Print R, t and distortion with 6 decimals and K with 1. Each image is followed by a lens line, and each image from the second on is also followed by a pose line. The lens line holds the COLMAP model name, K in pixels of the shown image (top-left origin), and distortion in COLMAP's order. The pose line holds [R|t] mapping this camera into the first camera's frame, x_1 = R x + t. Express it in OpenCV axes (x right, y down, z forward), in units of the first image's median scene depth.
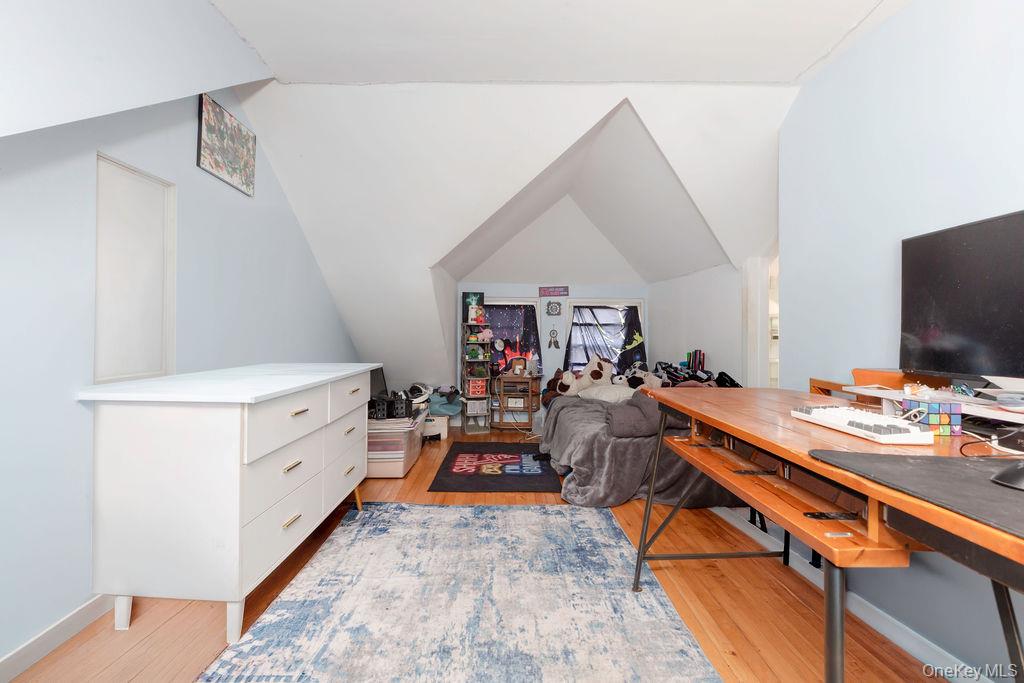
lens RADIAL K [[488.5, 0, 514.6], [0, 488.5, 329.2], [0, 0, 1]] dist [0.003314, 0.001073]
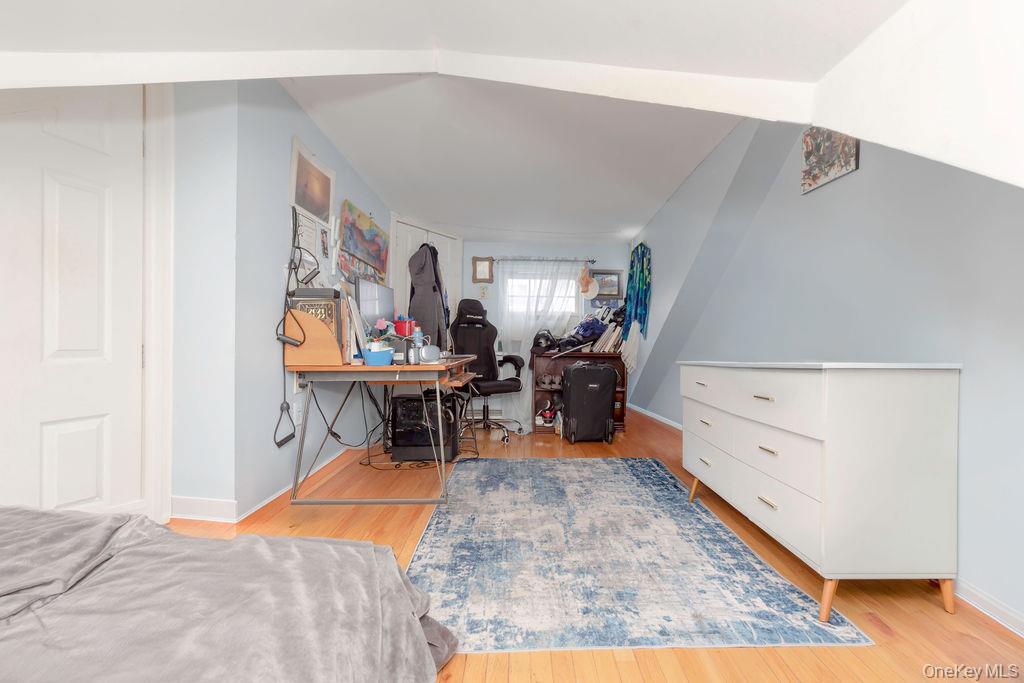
lens RADIAL K [[488.5, 0, 514.6], [0, 488.5, 329.2], [0, 0, 1]] dist [0.003314, 0.001073]
pose [[-0.999110, -0.016863, 0.038660, 0.035276], [-0.017902, 0.999483, -0.026703, 0.052643], [-0.038190, -0.027371, -0.998896, 2.057098]]
